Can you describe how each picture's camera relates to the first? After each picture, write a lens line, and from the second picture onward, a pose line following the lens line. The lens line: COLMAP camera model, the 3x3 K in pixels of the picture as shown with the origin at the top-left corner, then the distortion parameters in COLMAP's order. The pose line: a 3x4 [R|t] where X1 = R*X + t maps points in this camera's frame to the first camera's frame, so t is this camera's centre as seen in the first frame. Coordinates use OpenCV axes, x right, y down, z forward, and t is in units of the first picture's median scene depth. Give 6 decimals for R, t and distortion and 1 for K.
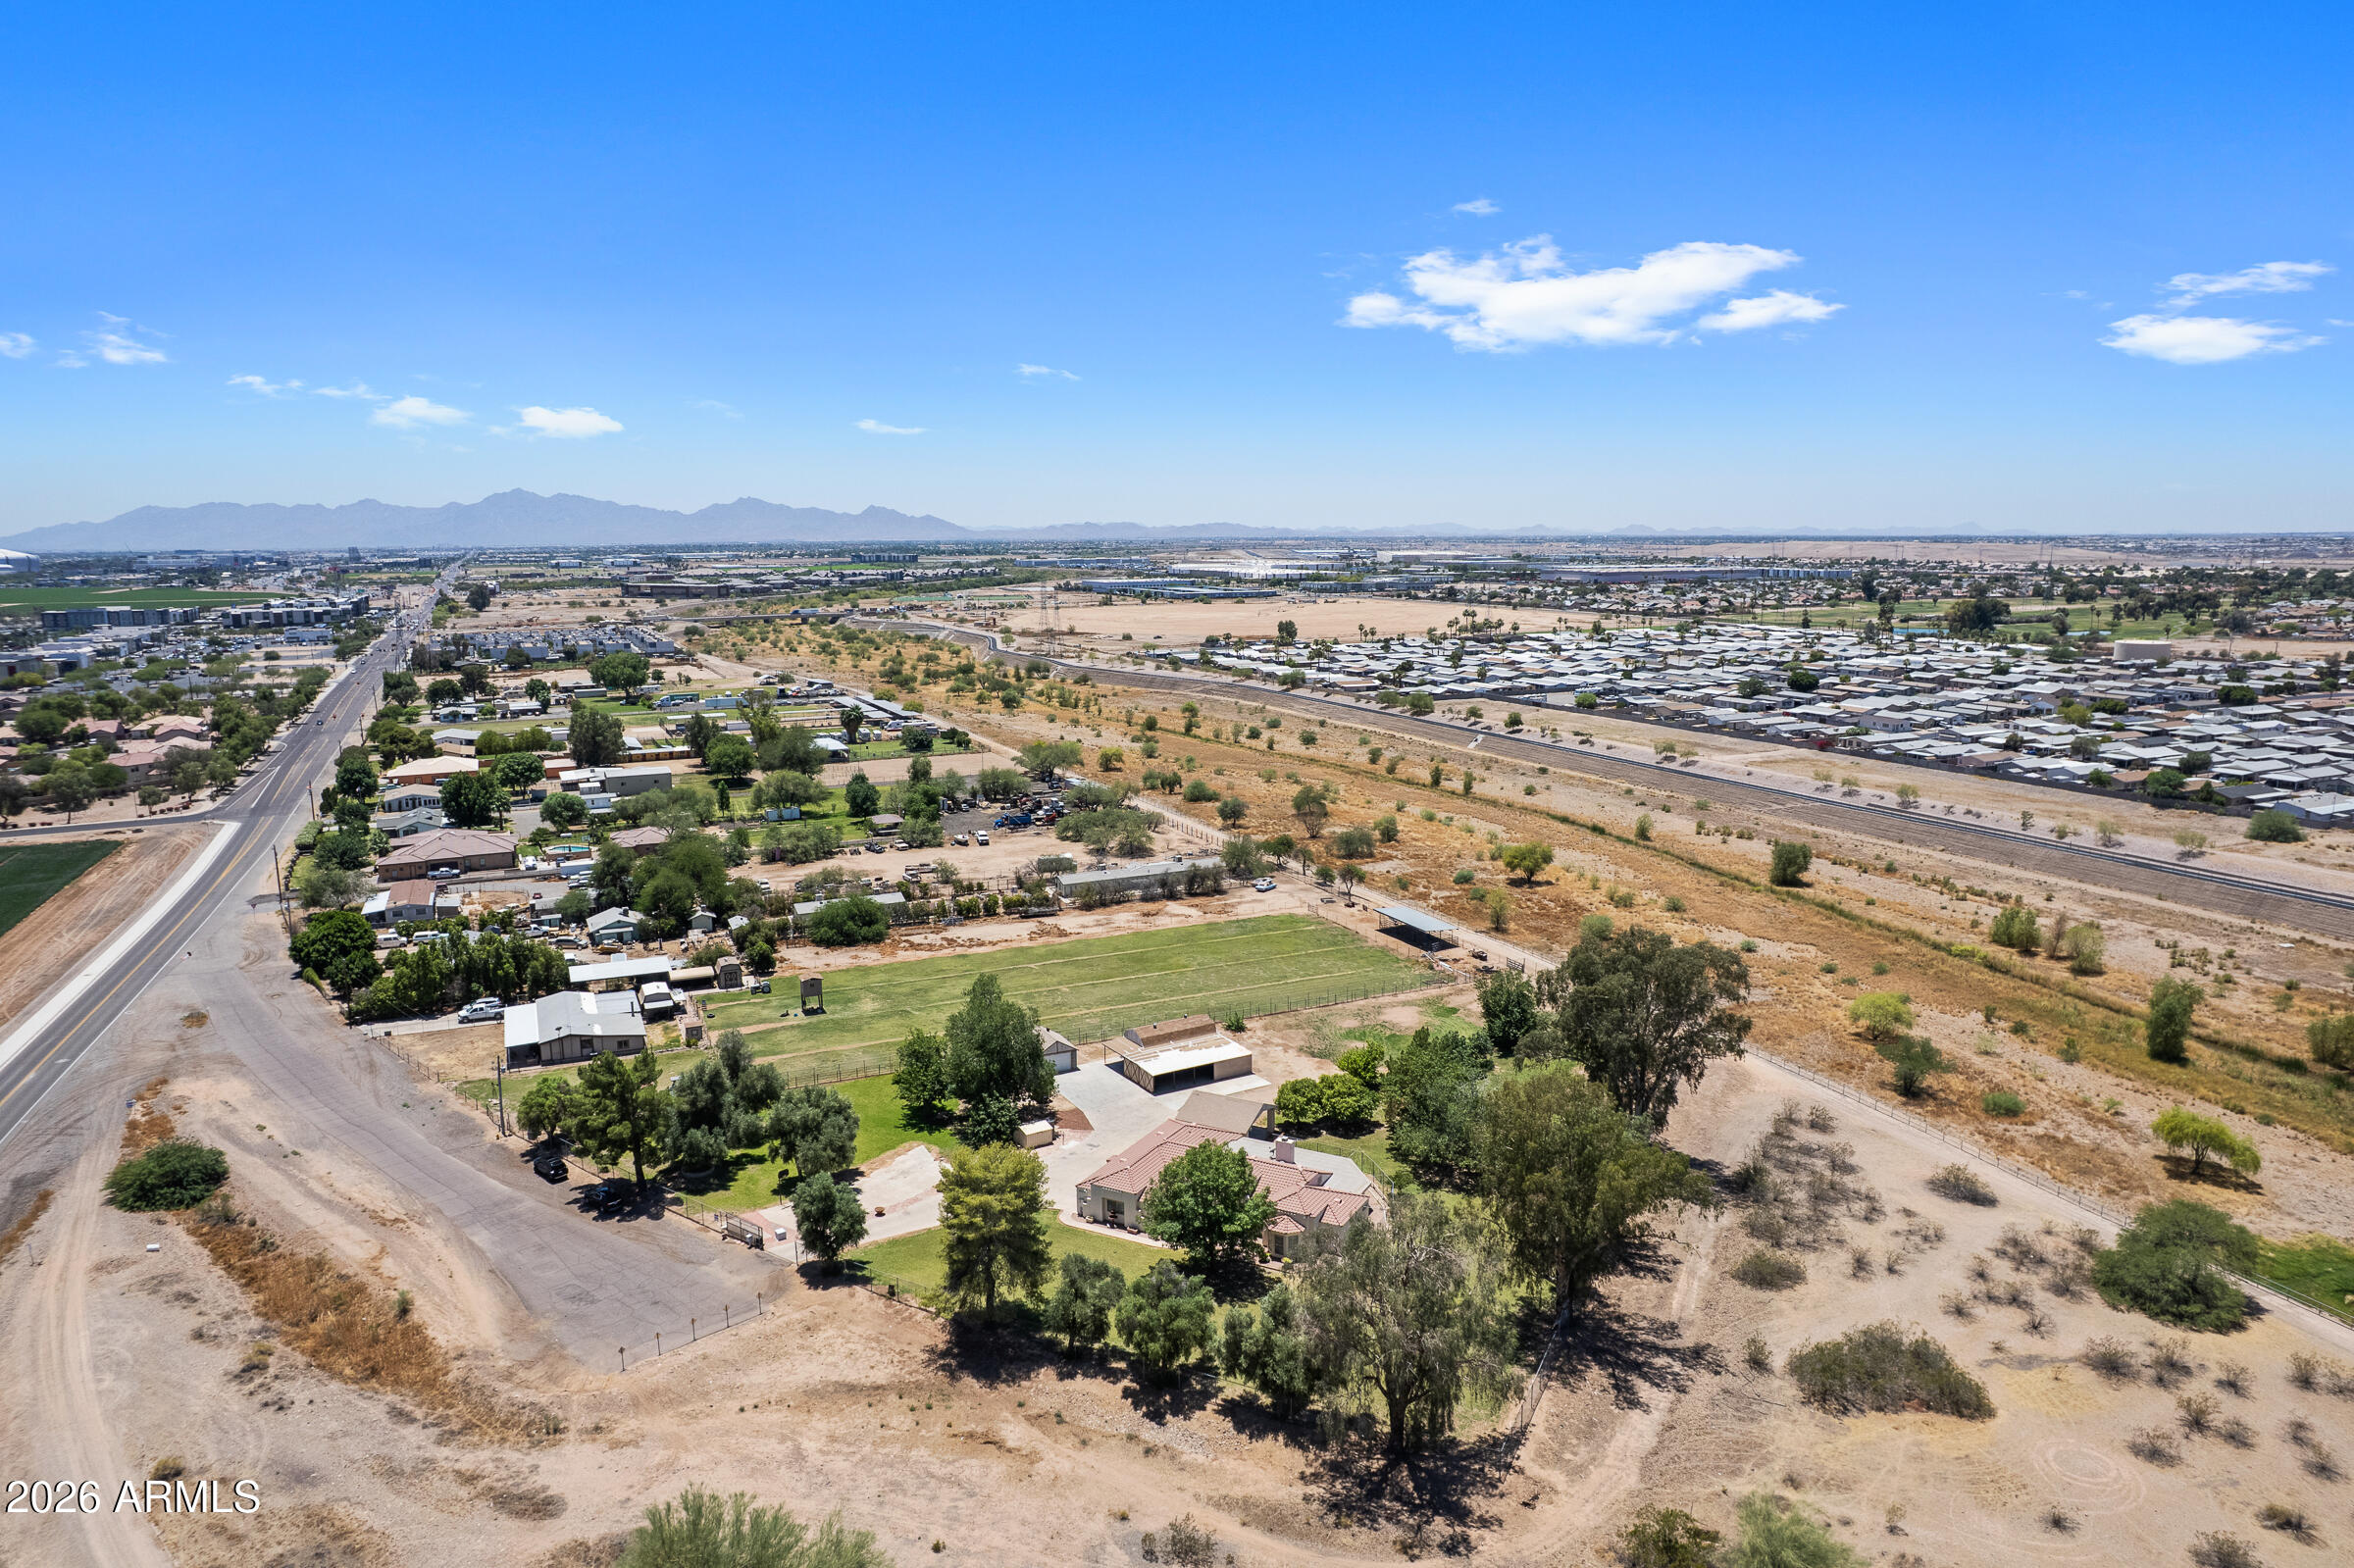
lens RADIAL K [[1508.6, 0, 1180.9], [0, 1508.6, 794.0], [0, 0, 1]] dist [-0.068644, 0.057980]
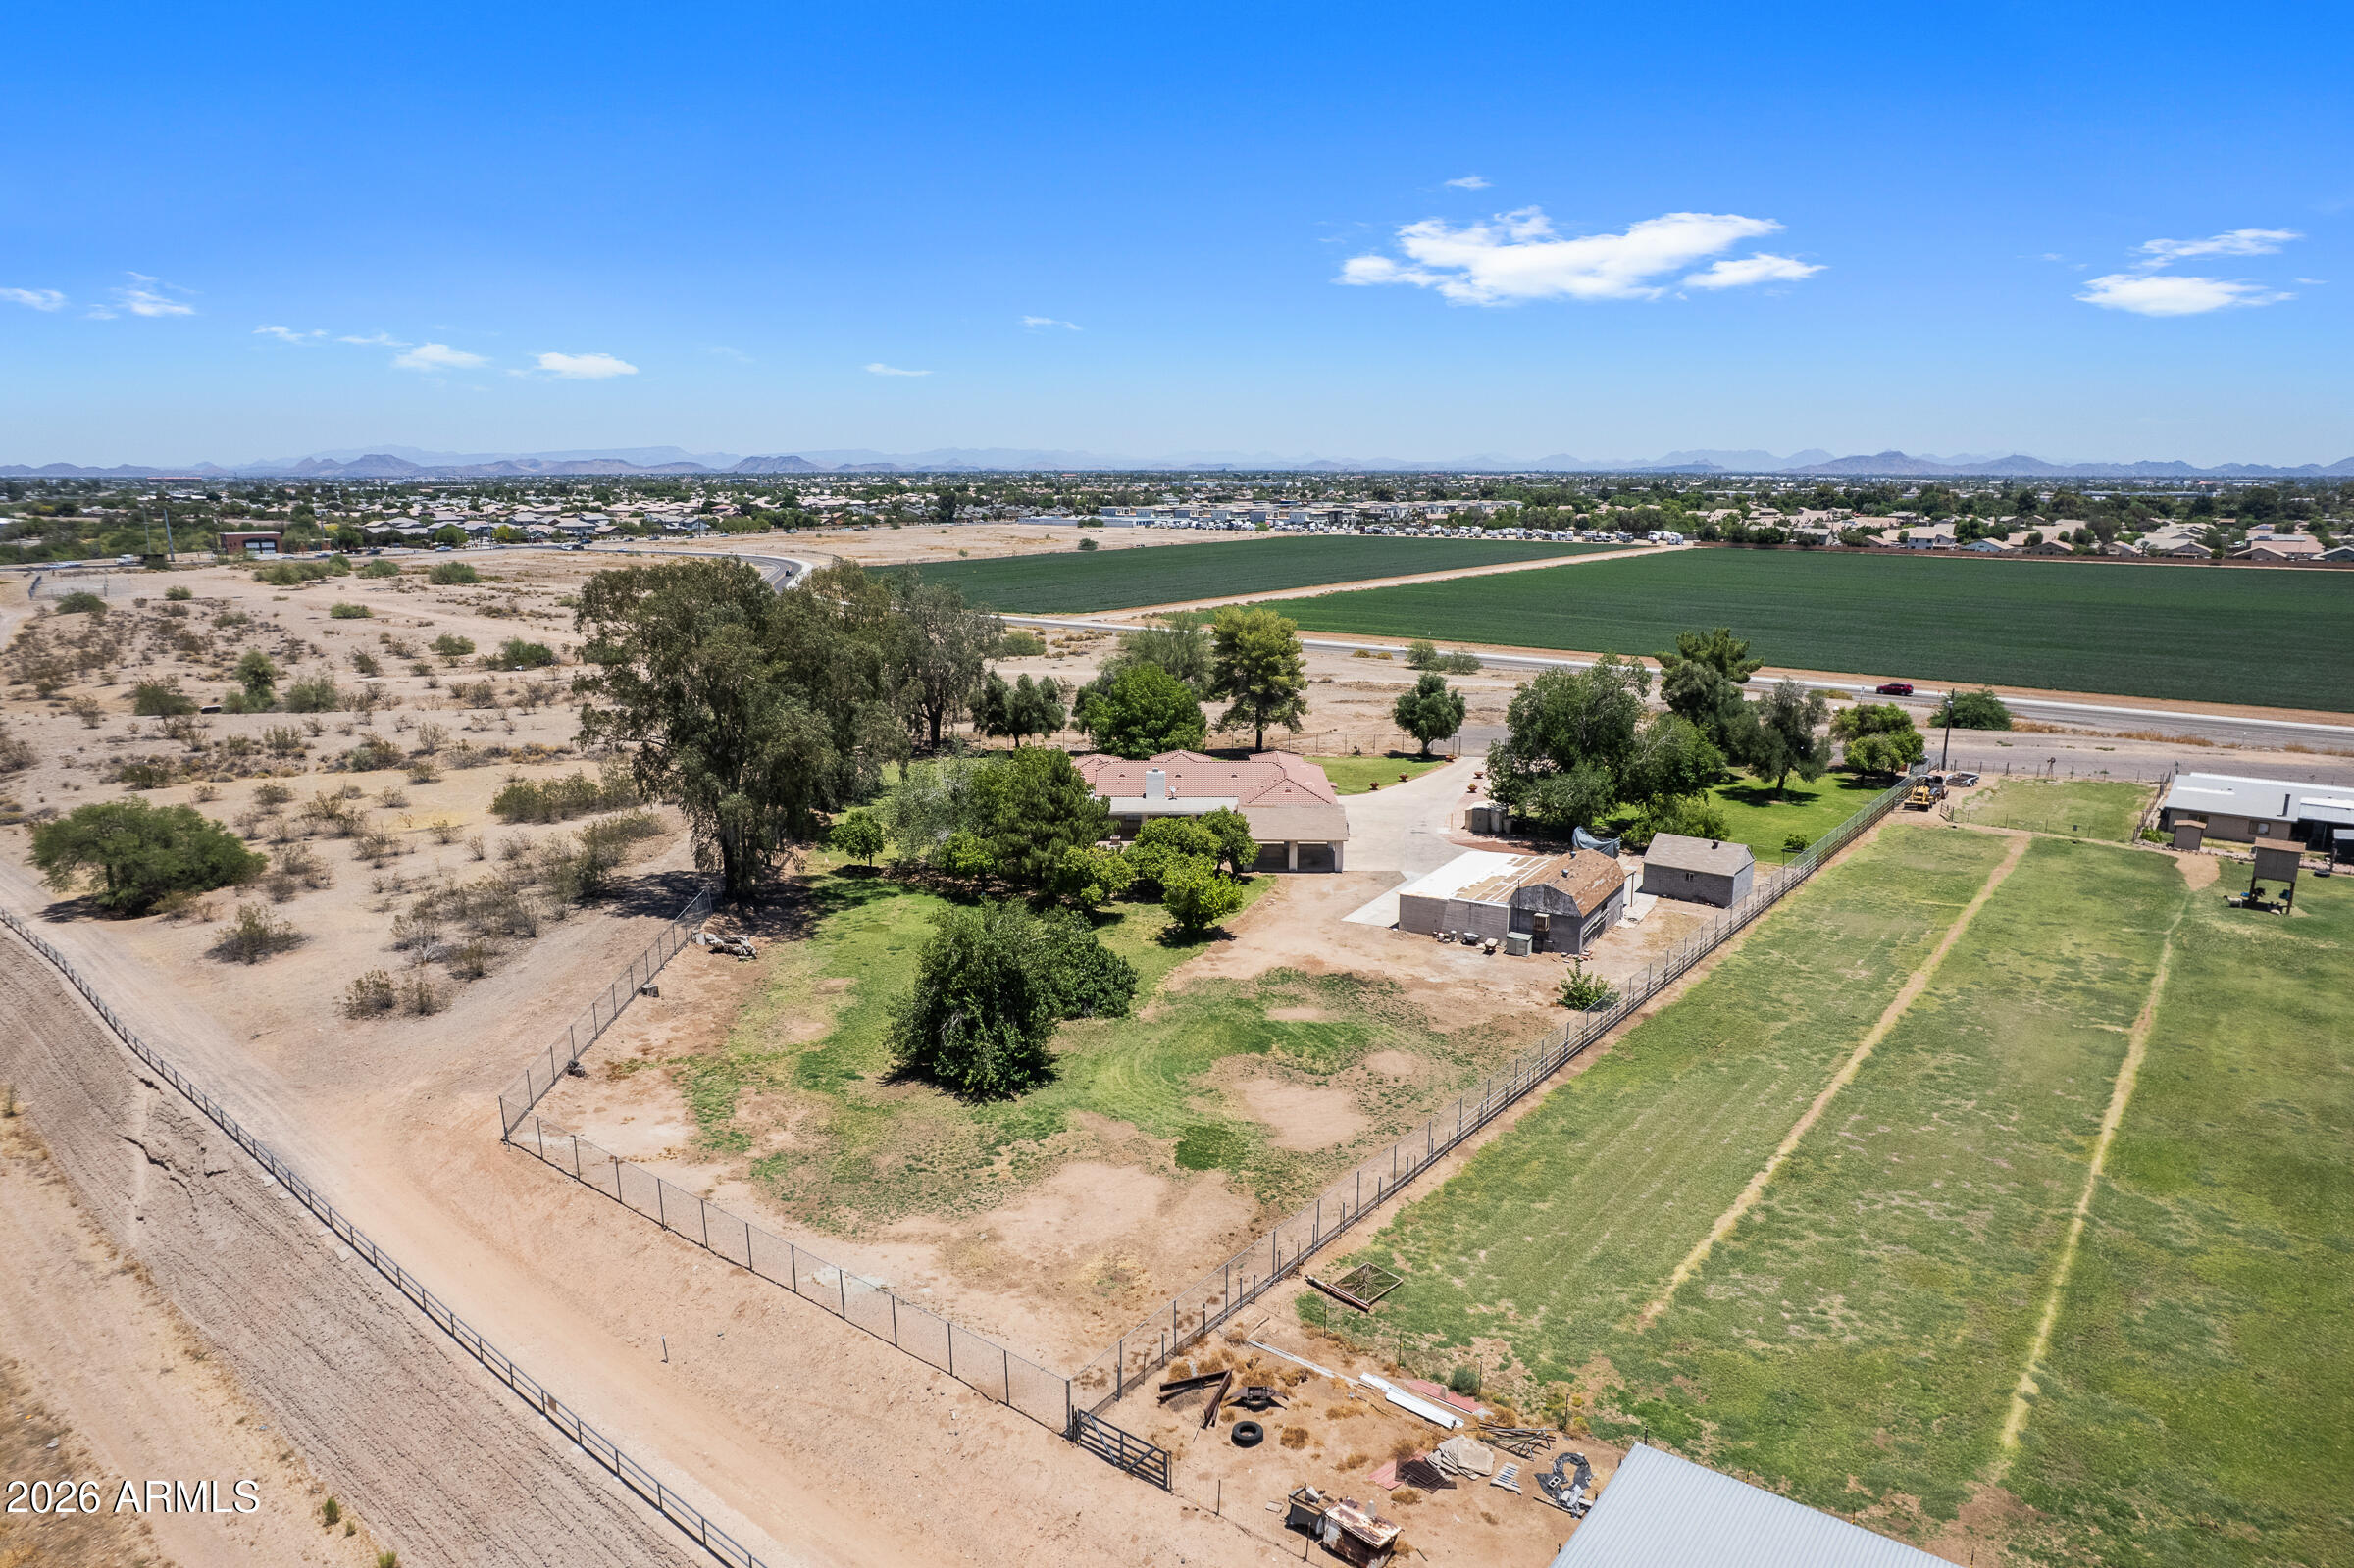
lens RADIAL K [[1508.6, 0, 1180.9], [0, 1508.6, 794.0], [0, 0, 1]] dist [-0.068644, 0.057980]
pose [[-0.884838, 0.104306, -0.454074, 0.281180], [-0.075202, 0.929861, 0.360143, -0.044652], [0.459790, 0.352815, -0.814932, 1.070992]]
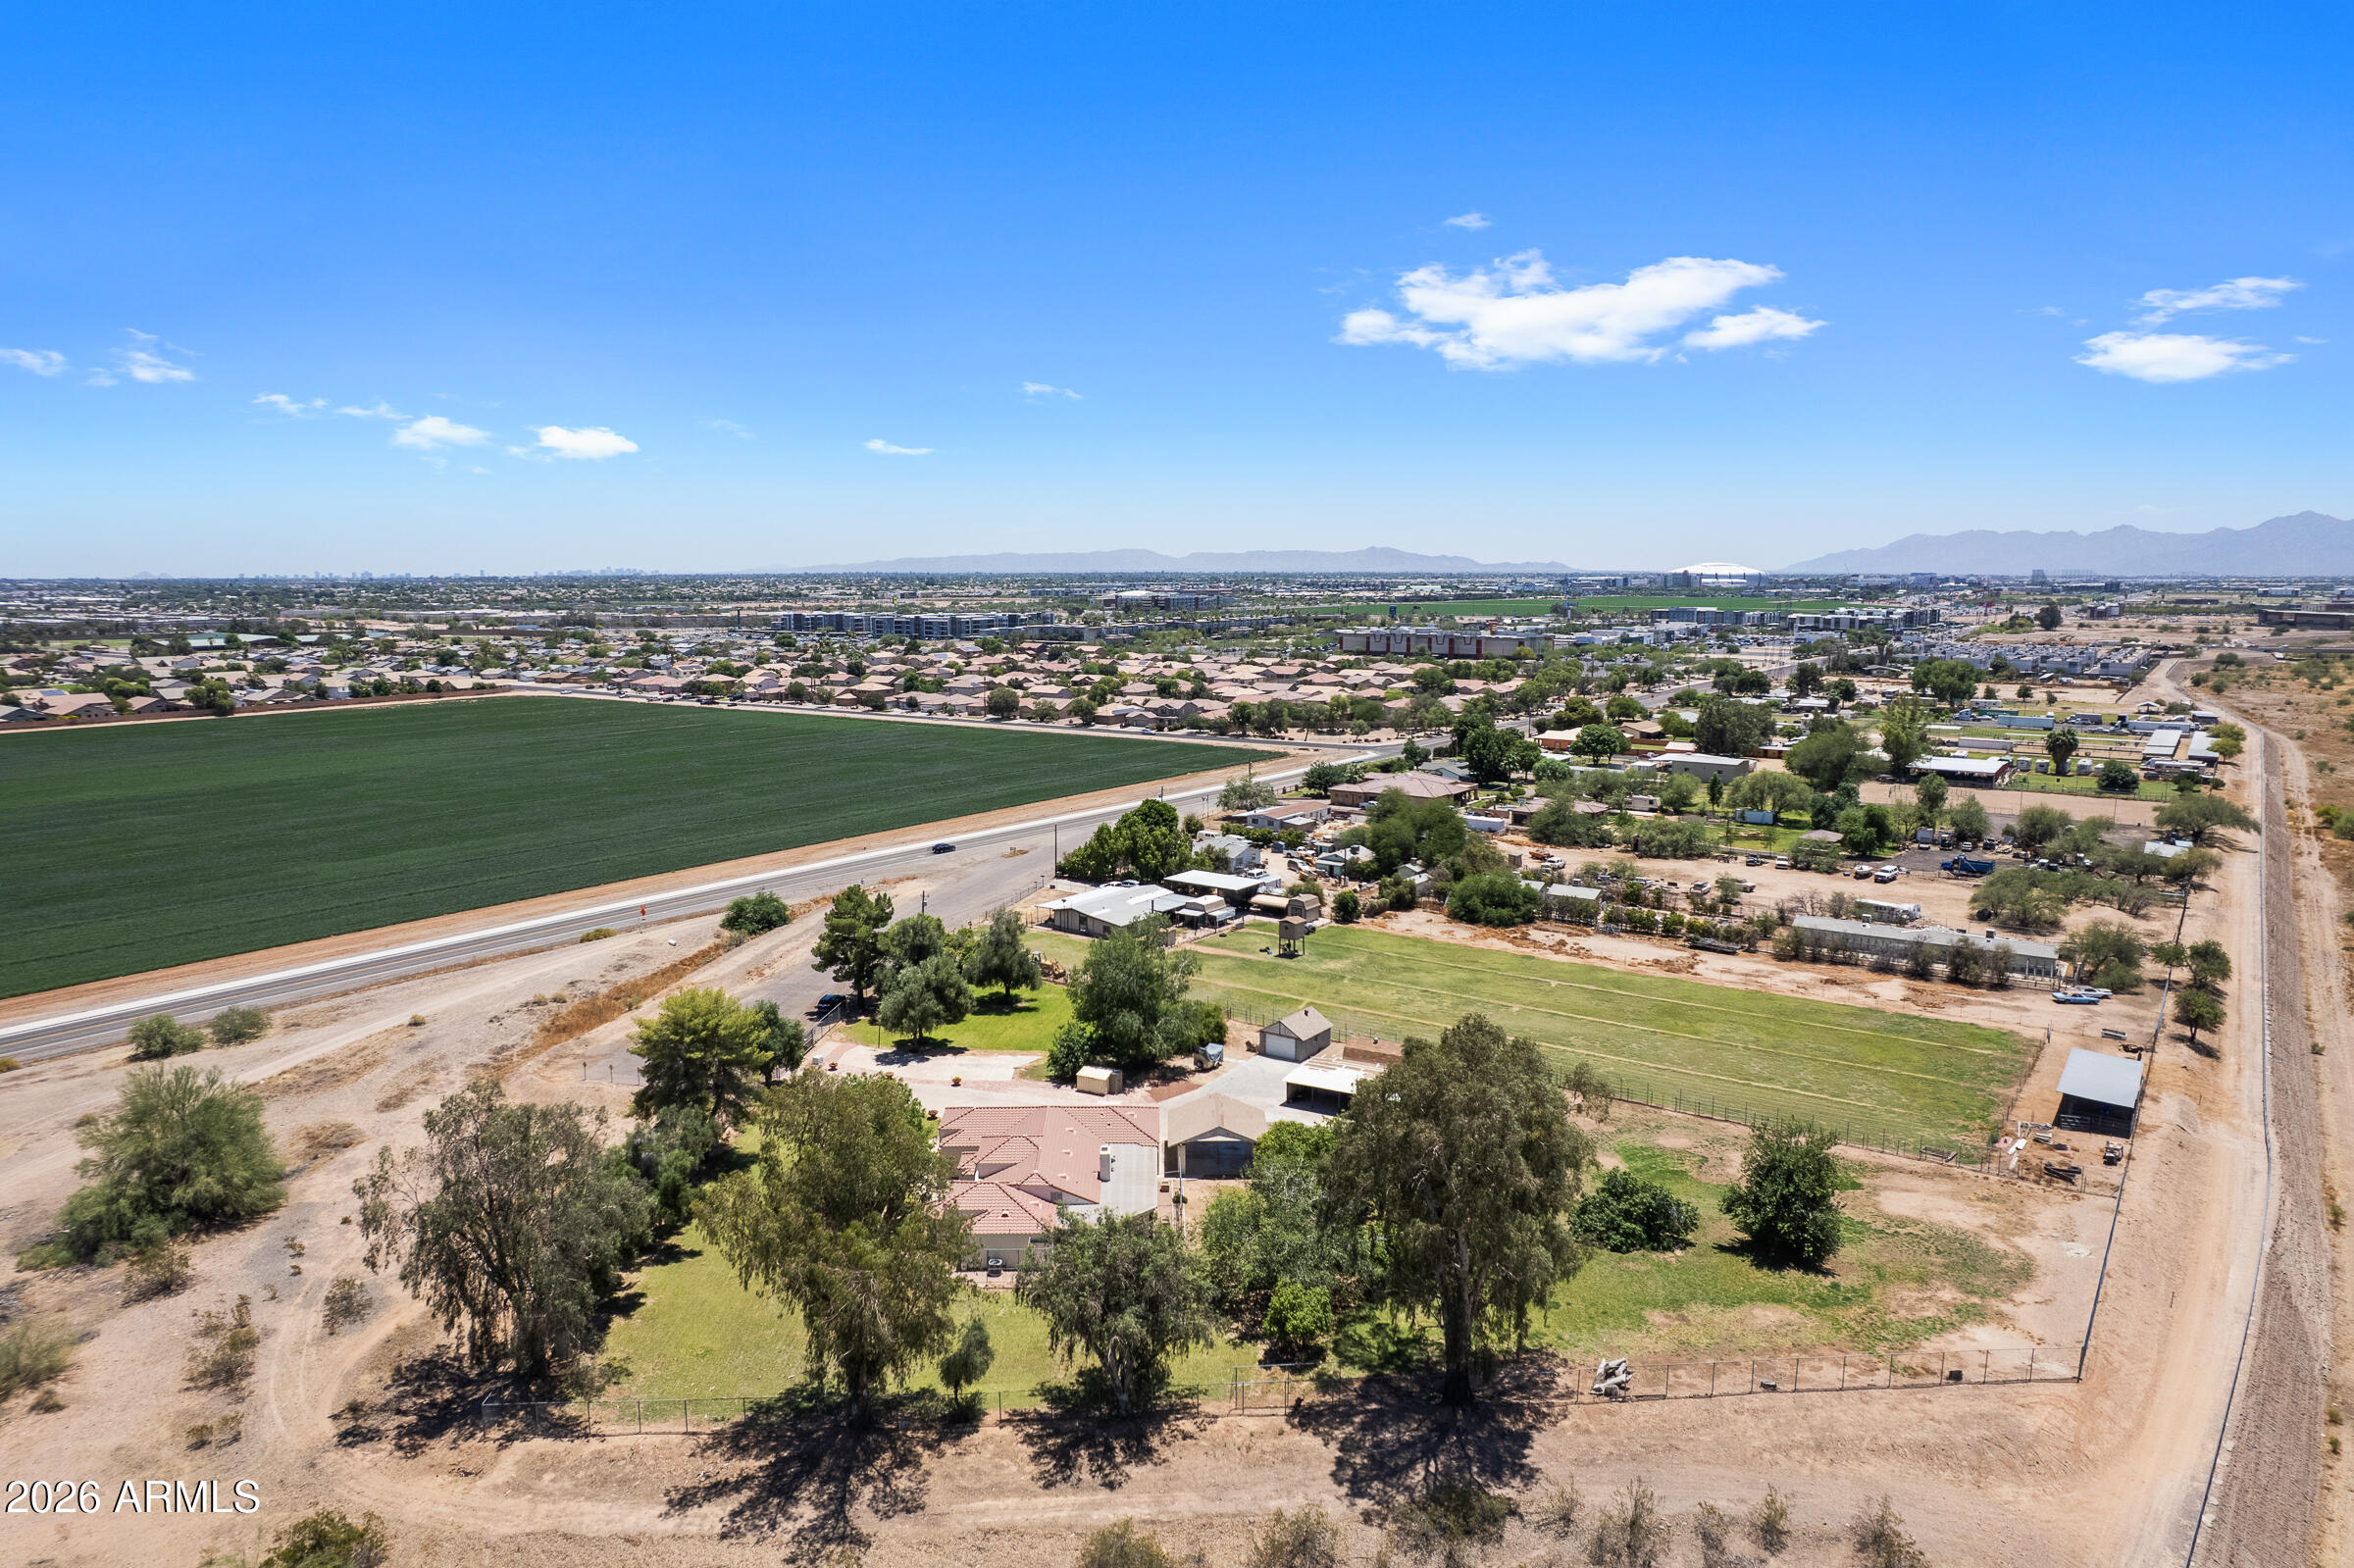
lens RADIAL K [[1508.6, 0, 1180.9], [0, 1508.6, 794.0], [0, 0, 1]] dist [-0.068644, 0.057980]
pose [[0.487688, 0.136567, -0.862270, 0.476578], [-0.152208, 0.985863, 0.070055, -0.014408], [0.859647, 0.097079, 0.501580, 0.378709]]
